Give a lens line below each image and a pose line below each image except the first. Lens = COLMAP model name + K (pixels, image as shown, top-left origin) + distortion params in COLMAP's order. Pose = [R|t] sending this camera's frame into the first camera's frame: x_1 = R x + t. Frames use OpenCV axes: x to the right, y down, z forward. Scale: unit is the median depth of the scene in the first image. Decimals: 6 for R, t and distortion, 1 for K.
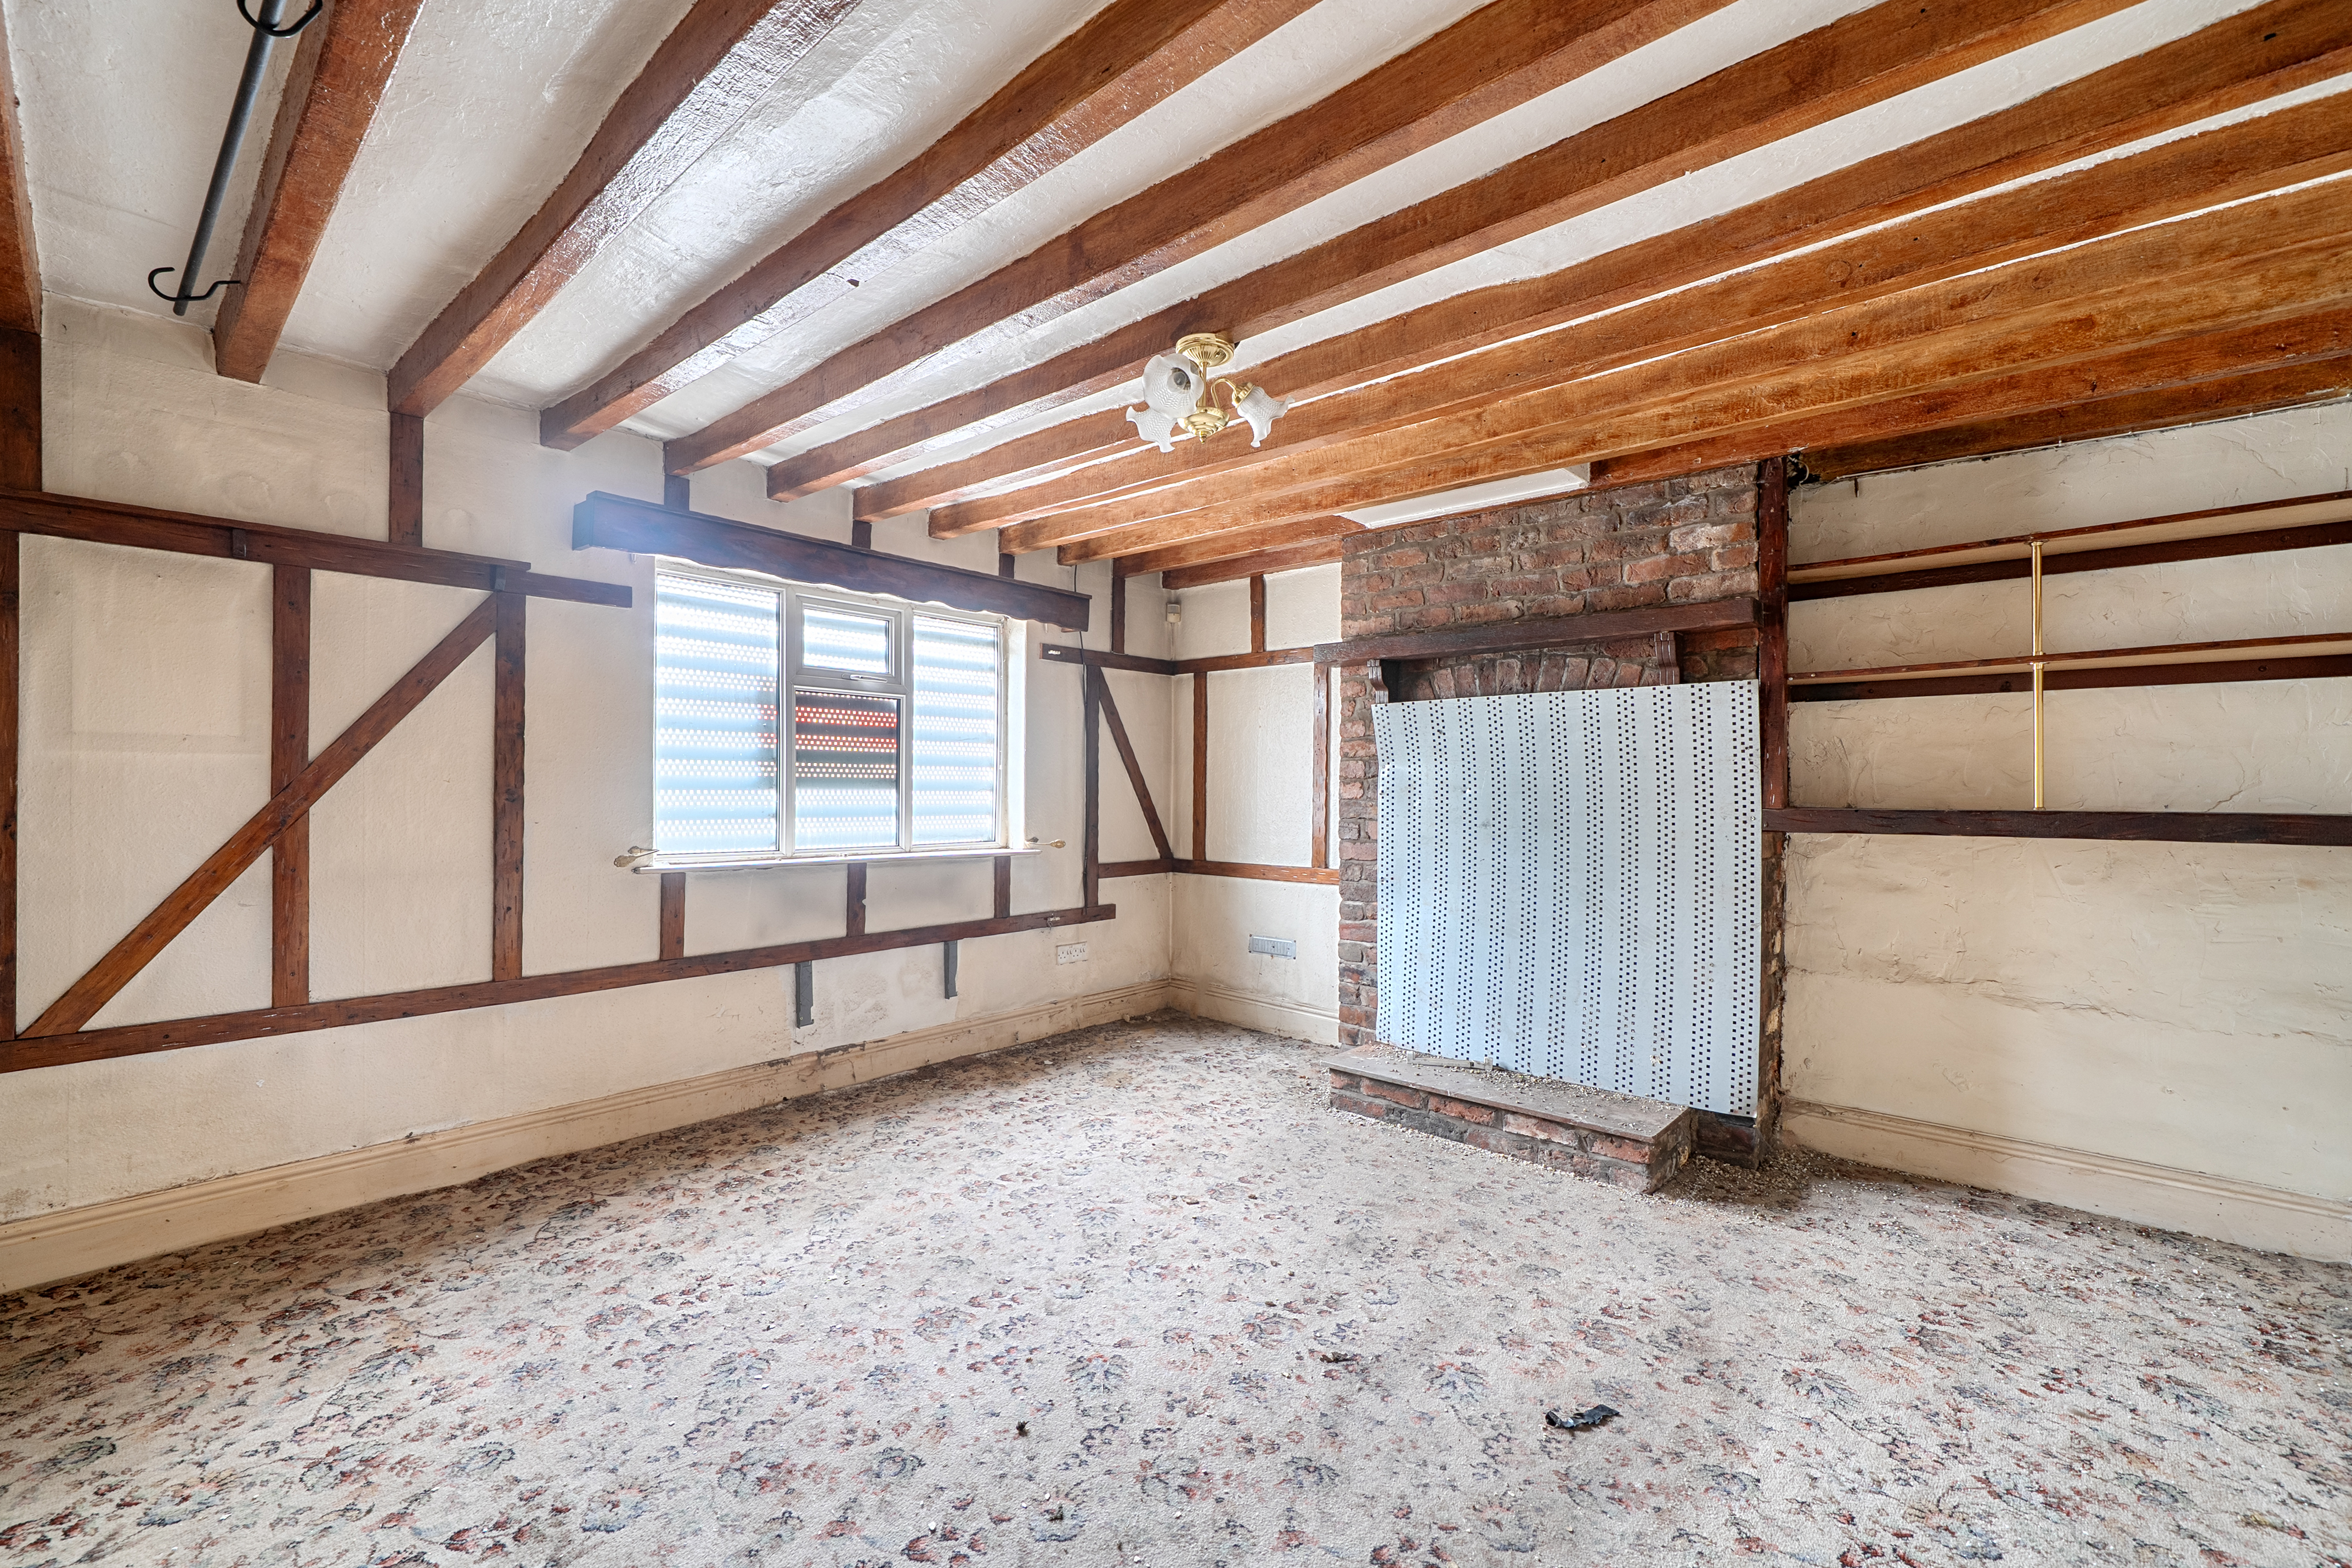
lens RADIAL K [[987.4, 0, 1176.0], [0, 987.4, 786.6], [0, 0, 1]] dist [-0.001233, -0.000028]
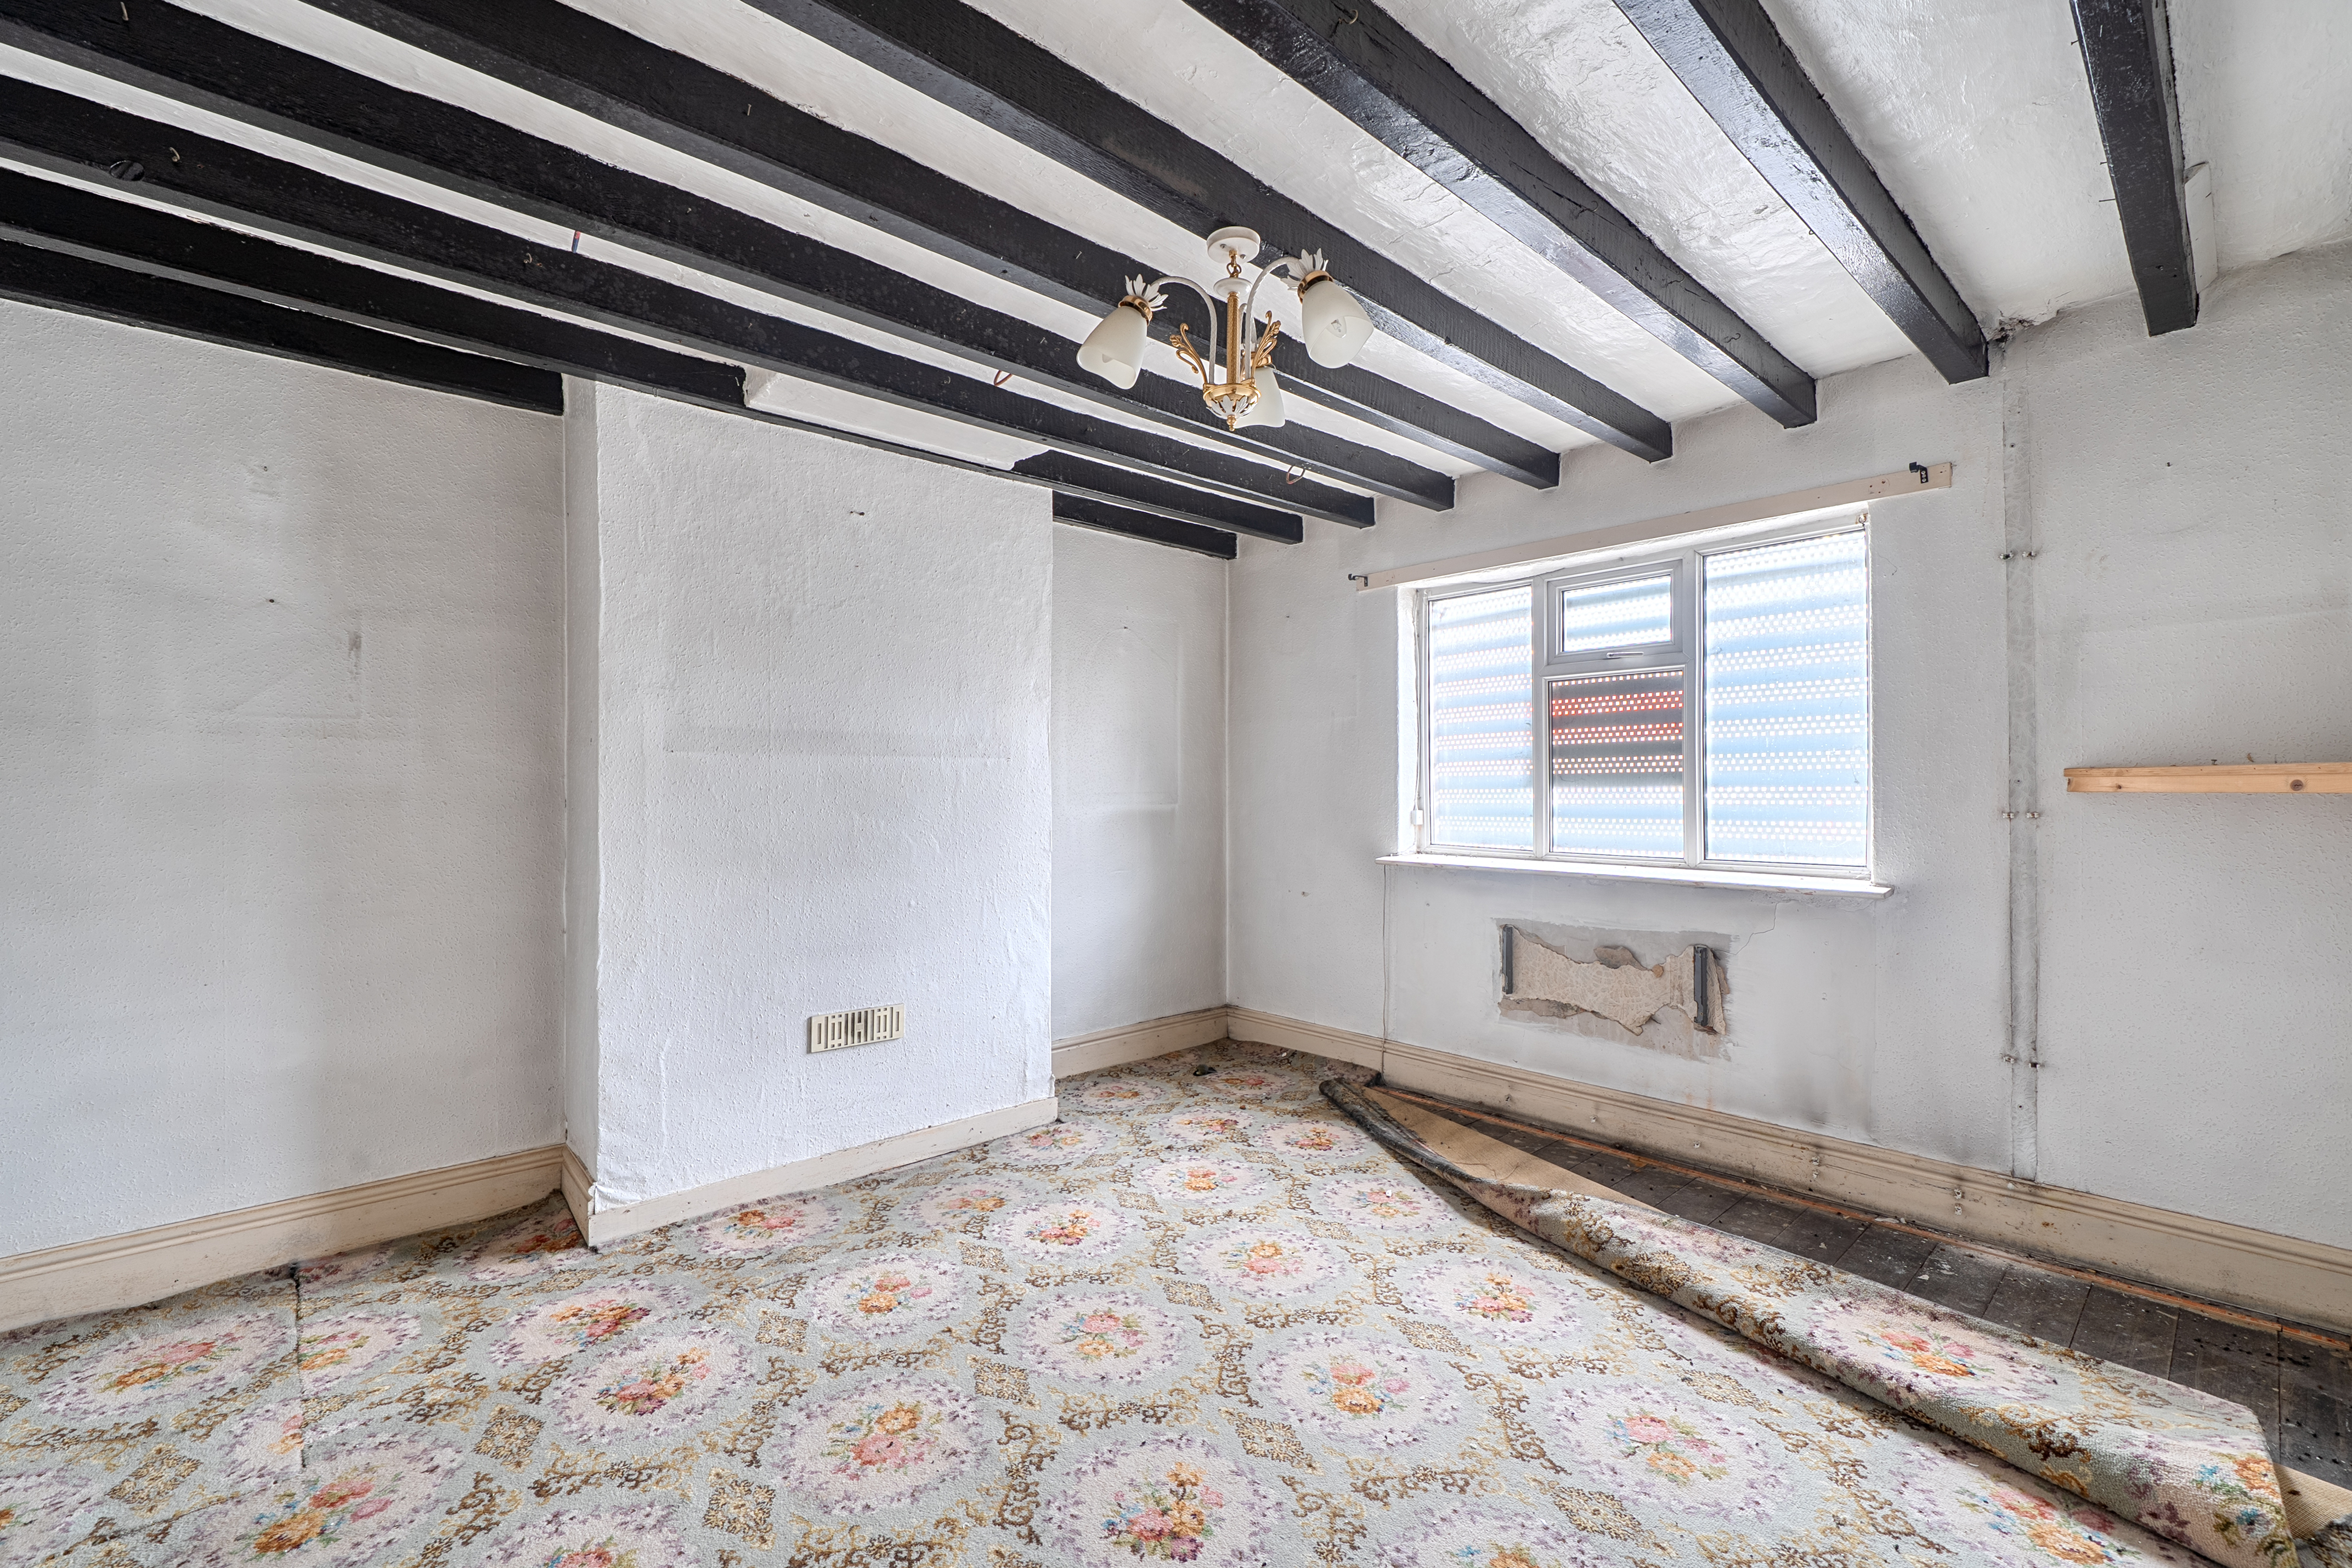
lens RADIAL K [[987.4, 0, 1174.9], [0, 987.4, 785.7], [0, 0, 1]] dist [-0.001233, -0.000028]
pose [[-0.116554, -0.011605, -0.993117, 0.581846], [0.000910, 0.999930, -0.011792, 0.011747], [0.993184, -0.002278, -0.116536, 0.738093]]
